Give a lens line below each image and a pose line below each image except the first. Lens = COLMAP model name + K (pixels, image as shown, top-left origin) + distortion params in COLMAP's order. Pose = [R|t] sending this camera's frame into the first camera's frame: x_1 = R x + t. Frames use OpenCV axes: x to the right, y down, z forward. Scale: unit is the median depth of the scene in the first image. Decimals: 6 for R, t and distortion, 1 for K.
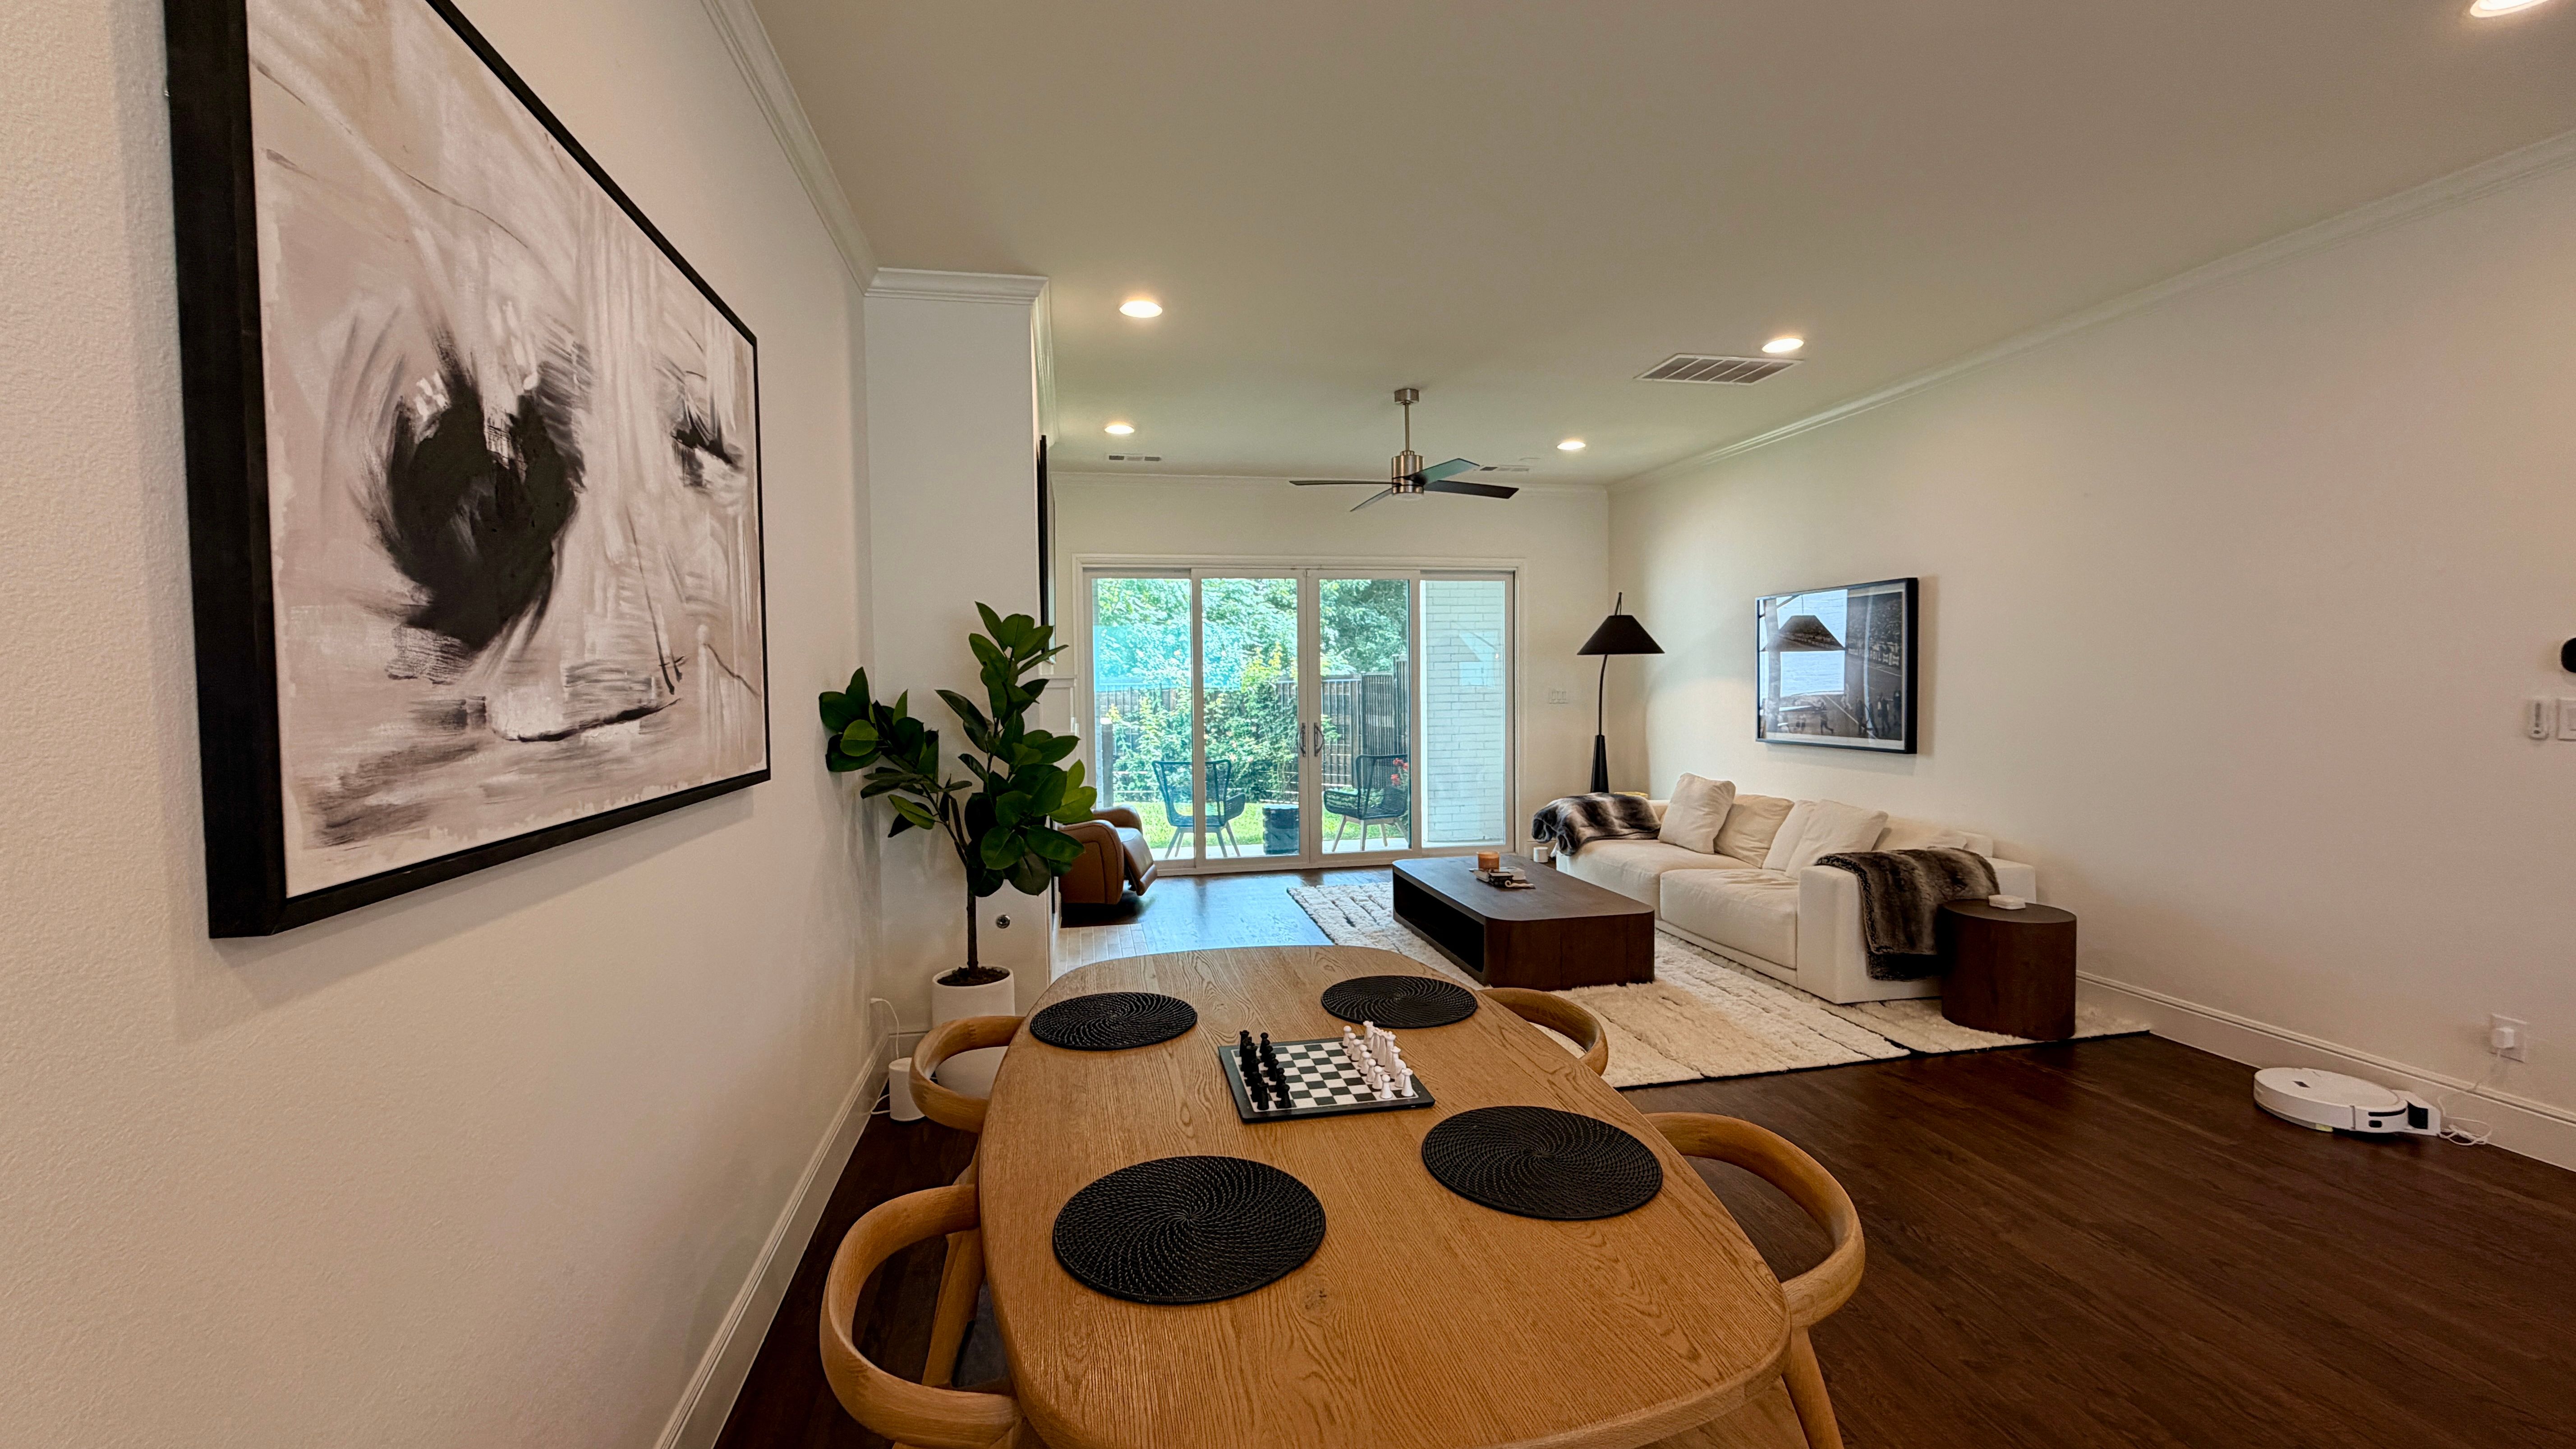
lens RADIAL K [[1028.0, 0, 1279.8], [0, 1028.0, 729.2], [0, 0, 1]] dist [-0.000188, 0.000538]
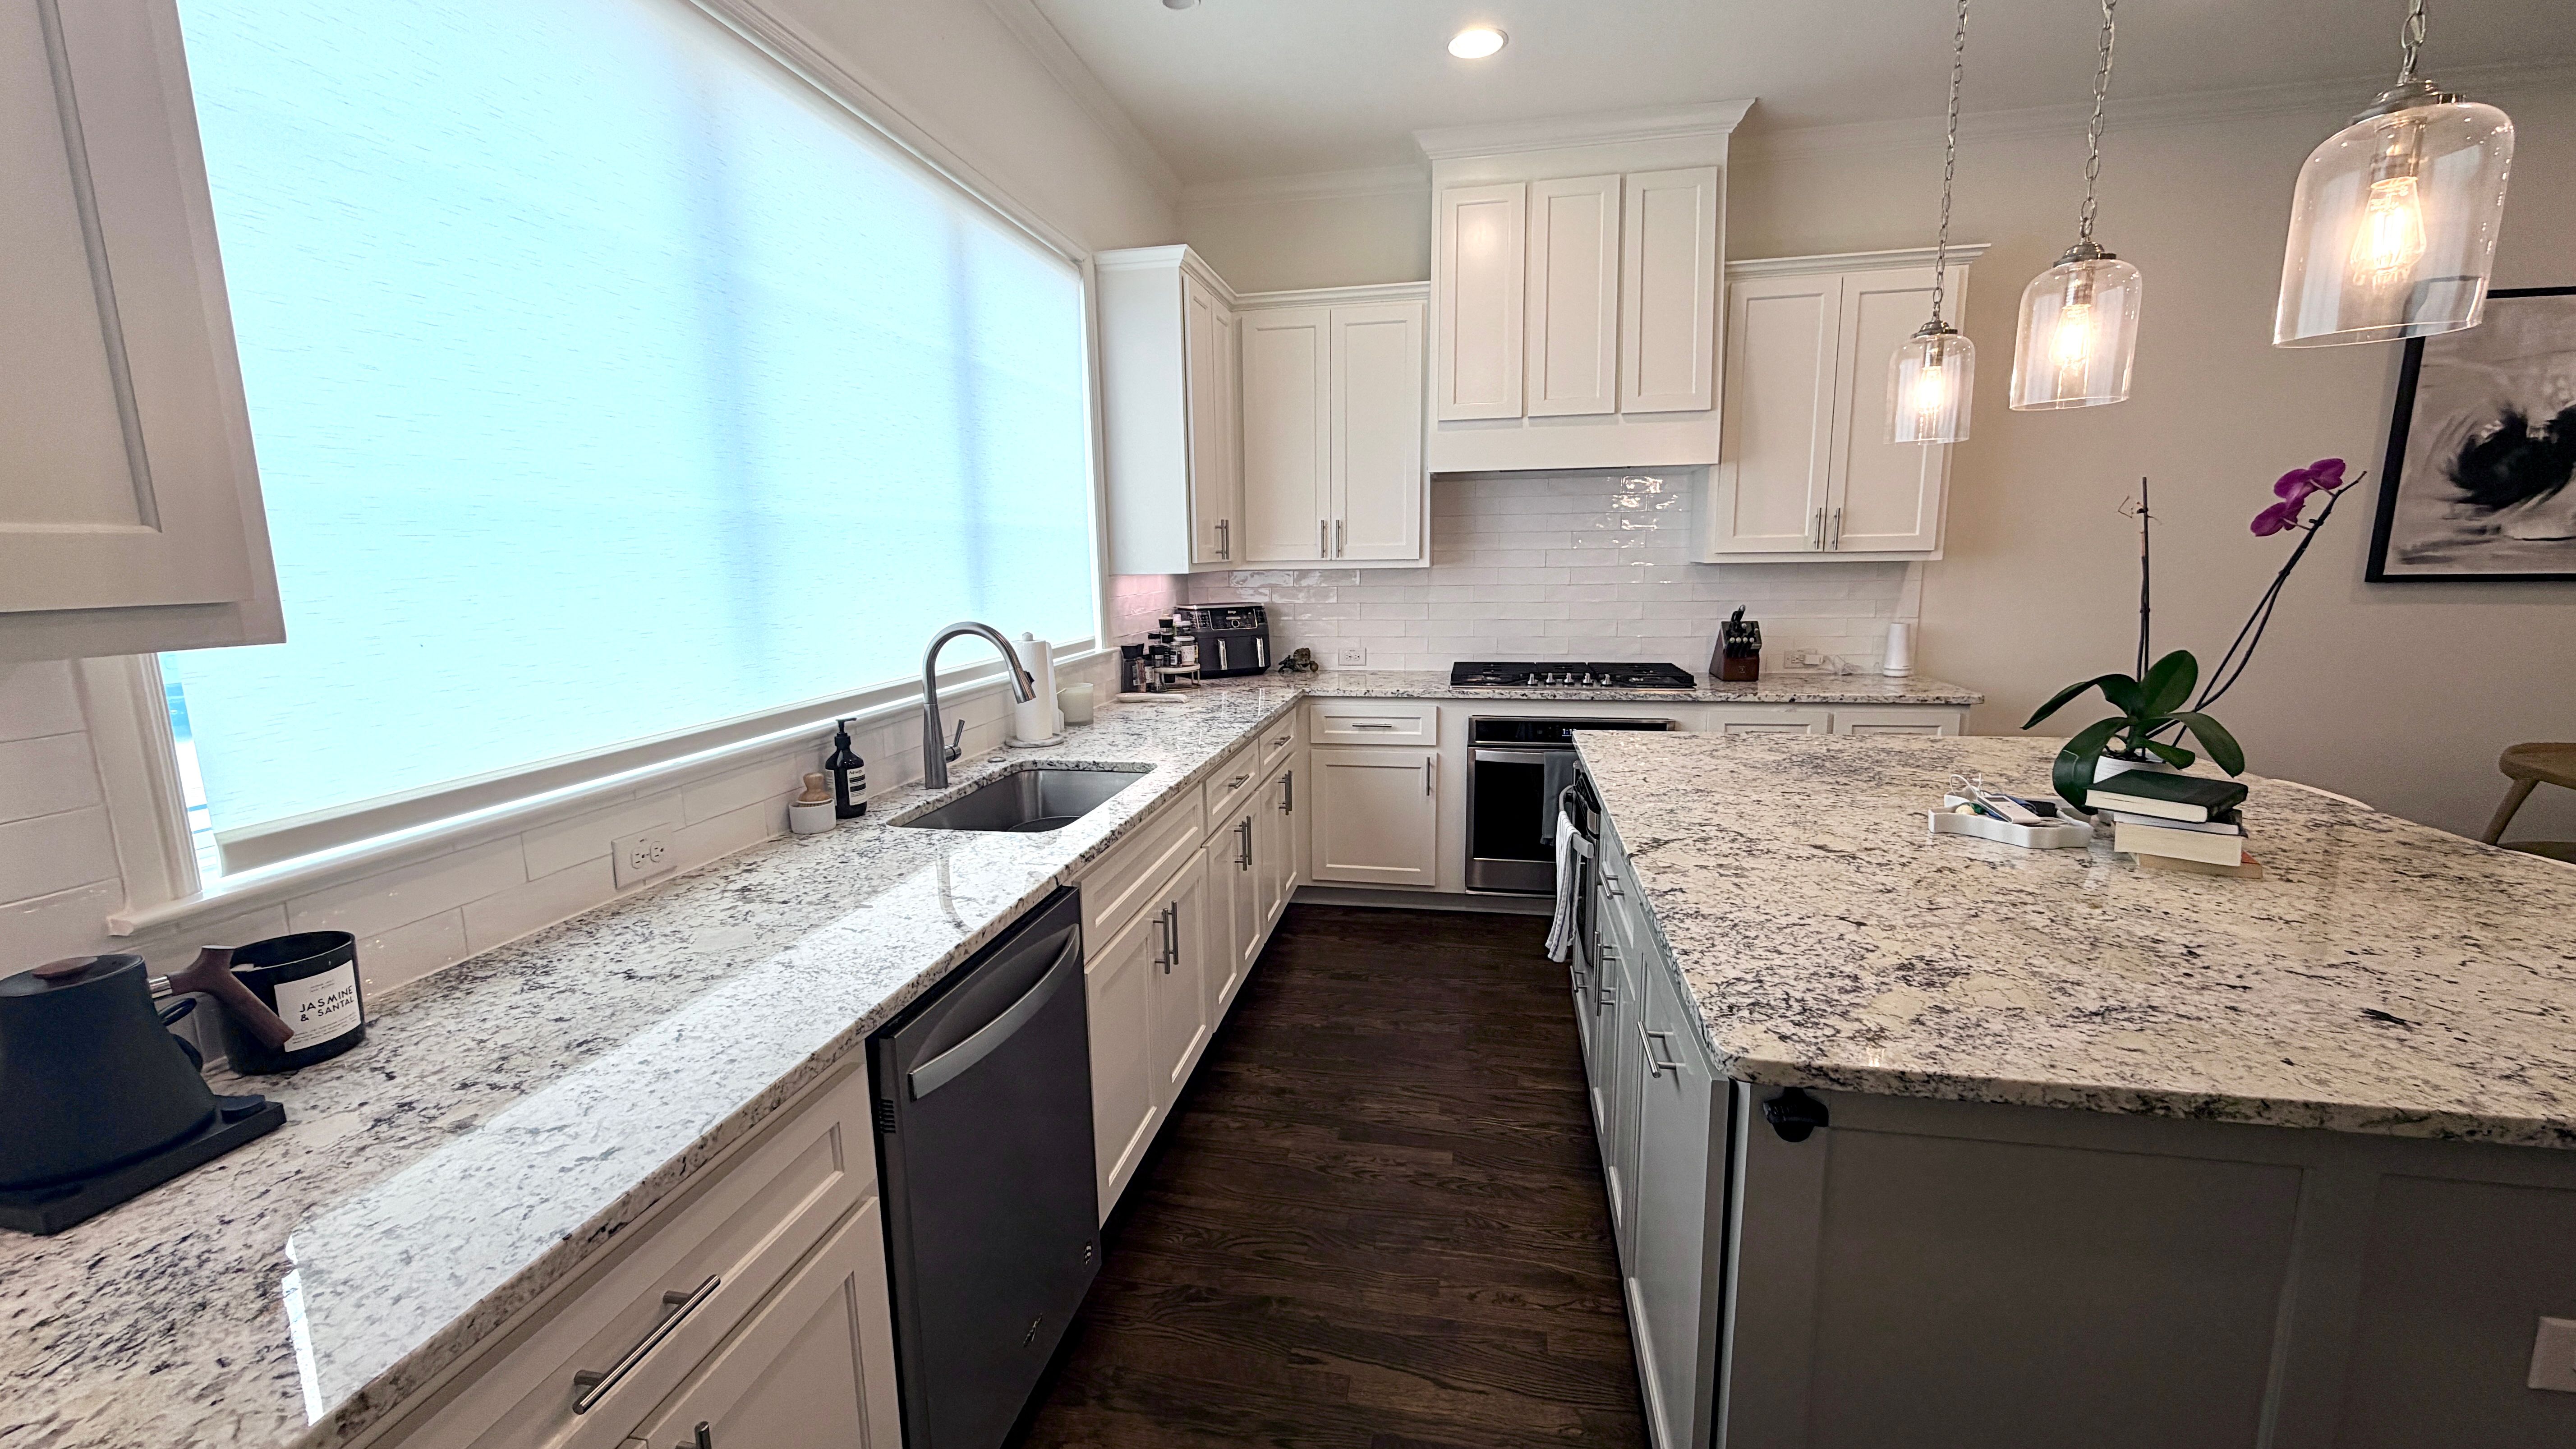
lens RADIAL K [[1028.0, 0, 1282.3], [0, 1028.0, 723.7], [0, 0, 1]] dist [-0.000188, 0.000538]
pose [[-0.376009, 0.170735, -0.910751, 1.134499], [-0.027274, 0.980413, 0.195055, 0.016889], [0.926215, 0.098183, -0.363987, -0.380667]]
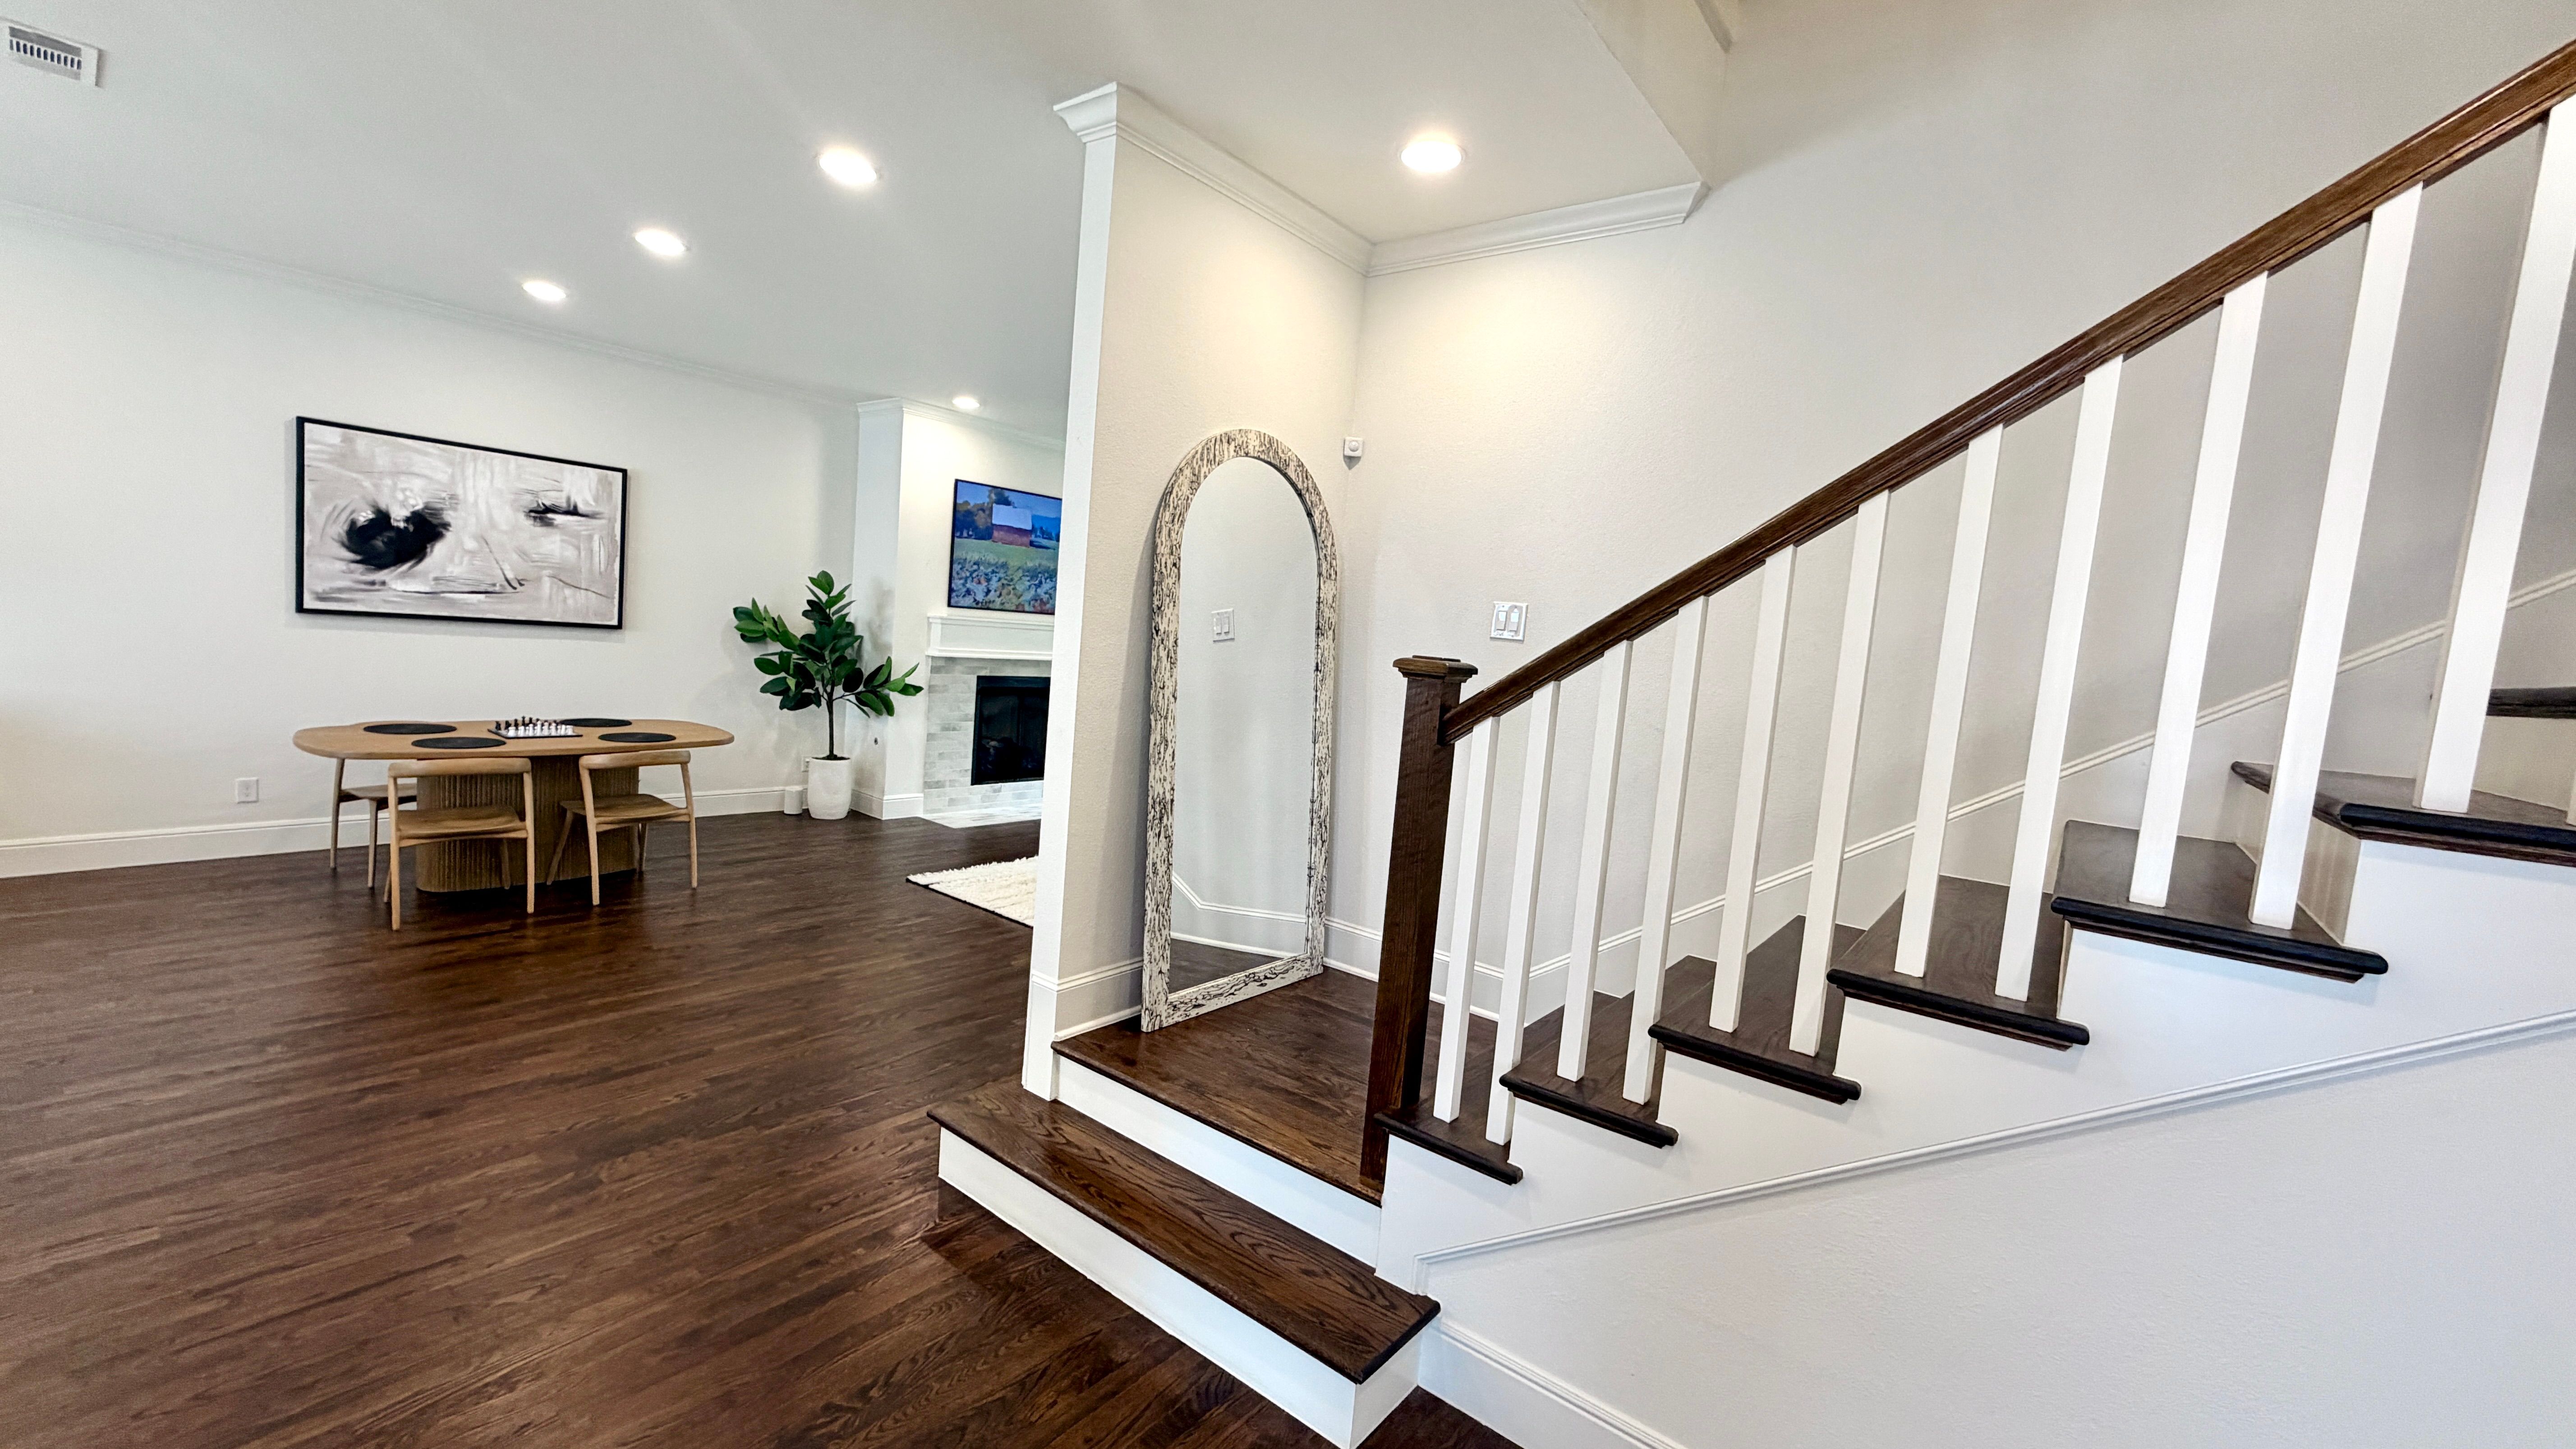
lens RADIAL K [[1028.0, 0, 1280.3], [0, 1028.0, 728.2], [0, 0, 1]] dist [-0.000188, 0.000538]
pose [[0.645760, 0.139626, -0.750666, 1.776152], [-0.130262, 0.988871, 0.071875, -0.075604], [0.752347, 0.051370, 0.656761, 0.344368]]
